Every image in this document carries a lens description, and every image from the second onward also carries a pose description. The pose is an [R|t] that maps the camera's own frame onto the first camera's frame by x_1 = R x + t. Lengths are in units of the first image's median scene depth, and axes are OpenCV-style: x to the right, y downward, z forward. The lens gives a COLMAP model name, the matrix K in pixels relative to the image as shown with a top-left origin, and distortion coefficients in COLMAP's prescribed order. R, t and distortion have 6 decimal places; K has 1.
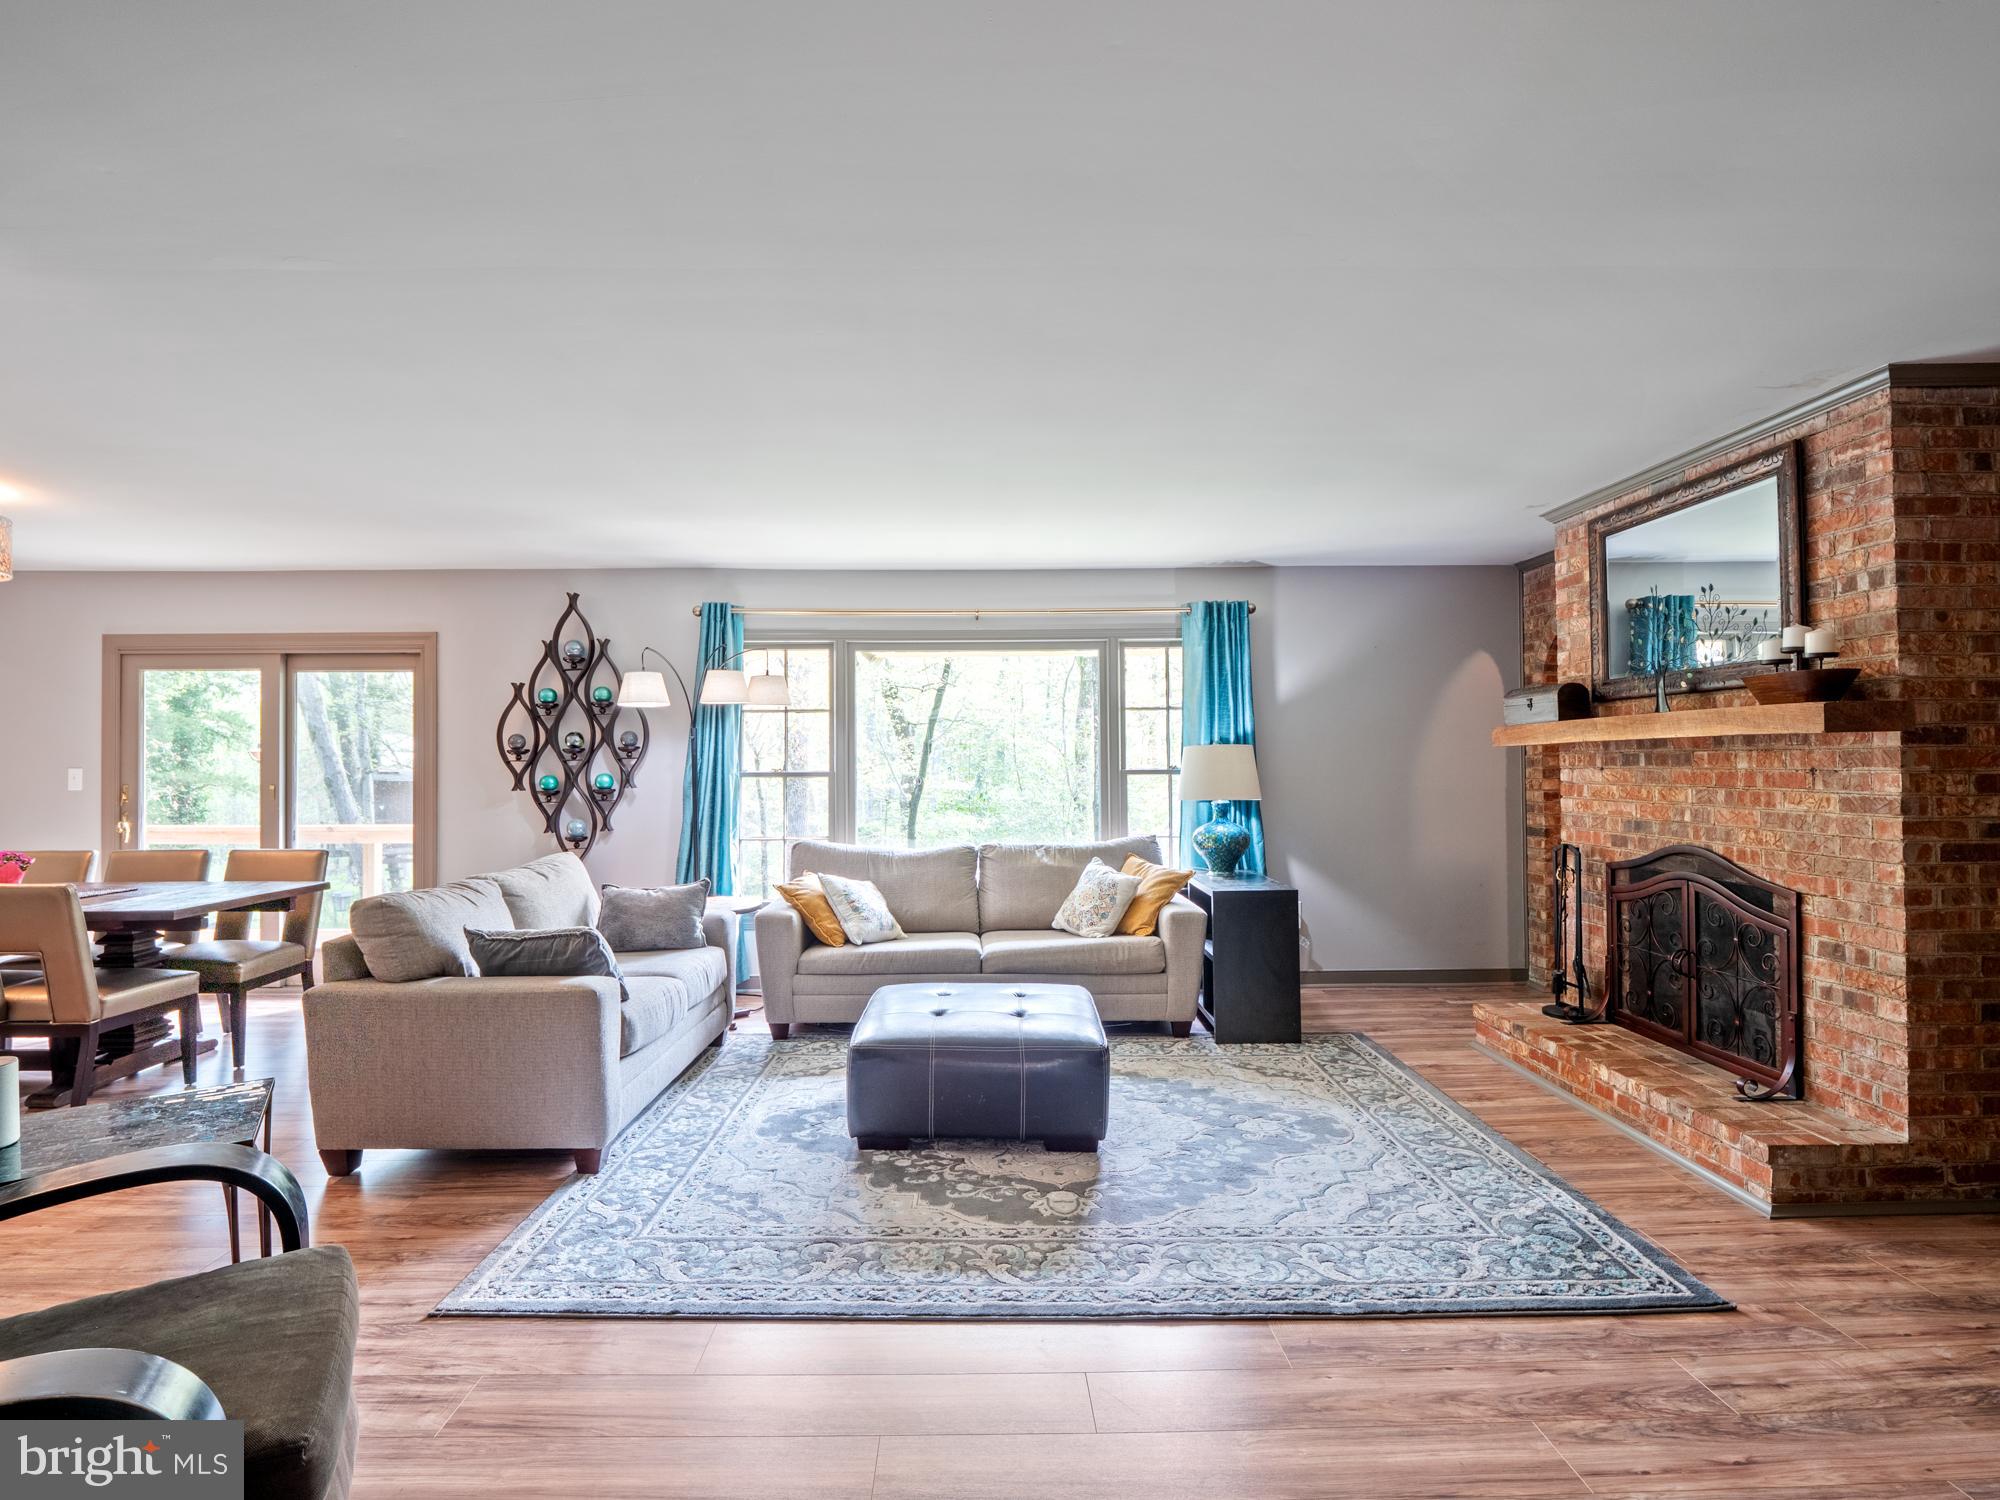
lens RADIAL K [[1019.4, 0, 1000.0], [0, 1019.4, 750.0], [0, 0, 1]] dist [-0.000689, -0.000646]
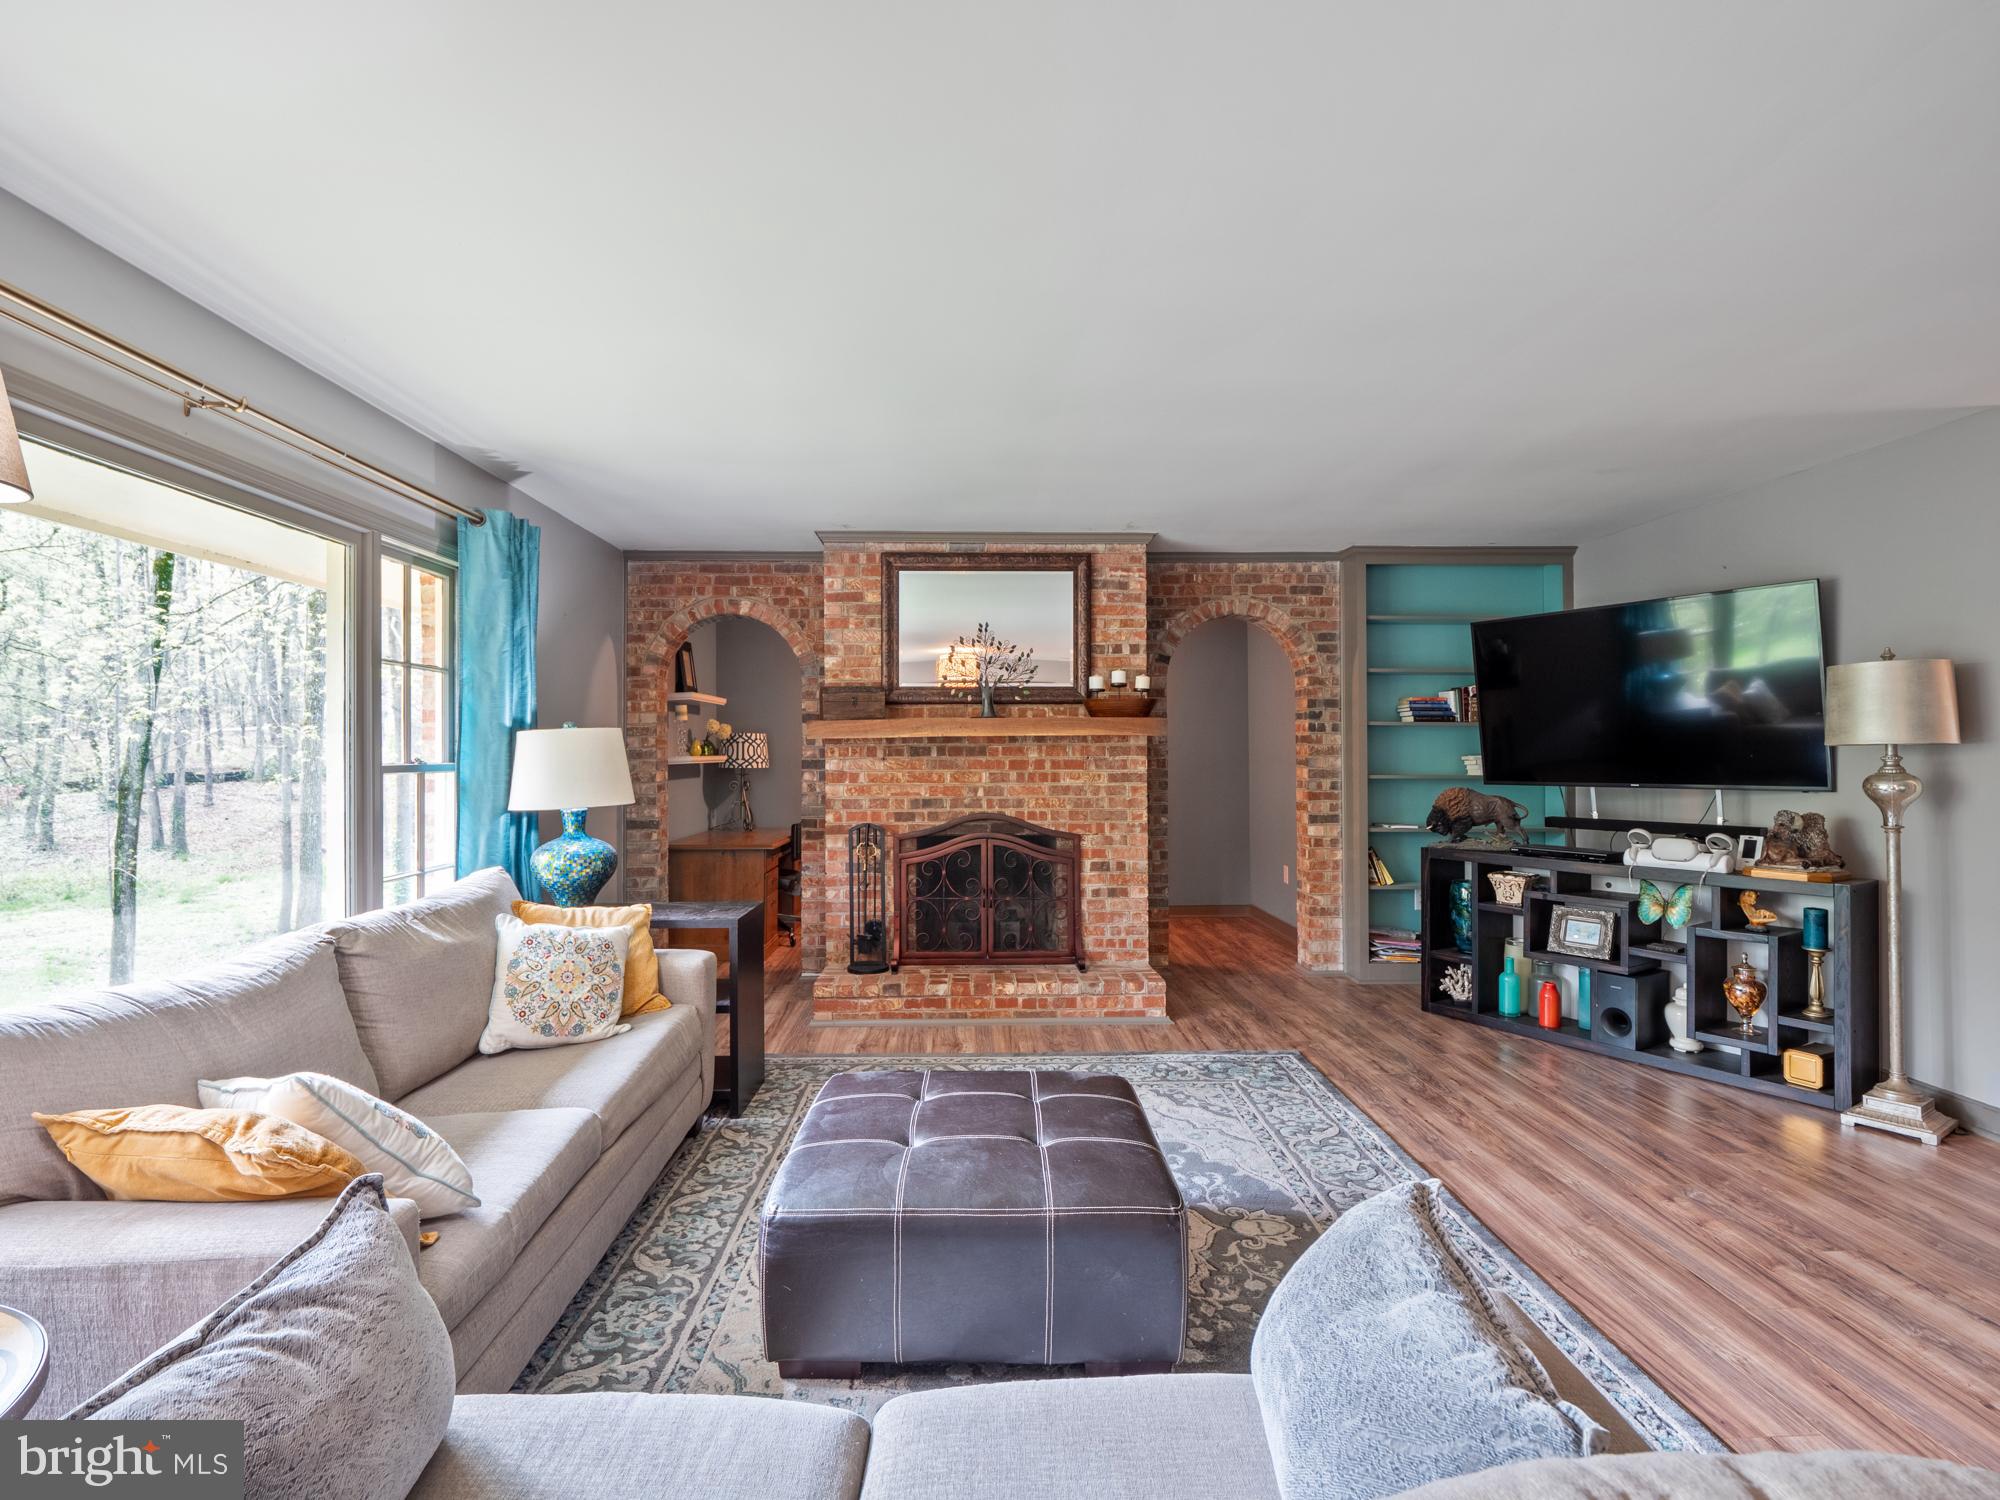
lens RADIAL K [[982.1, 0, 995.0], [0, 982.1, 743.7], [0, 0, 1]] dist [0.000323, -0.011429]
pose [[-0.021188, 0.015780, 0.999651, -0.712746], [-0.009029, 0.999832, -0.015974, 0.021696], [-0.999735, -0.009364, -0.021042, 1.095041]]
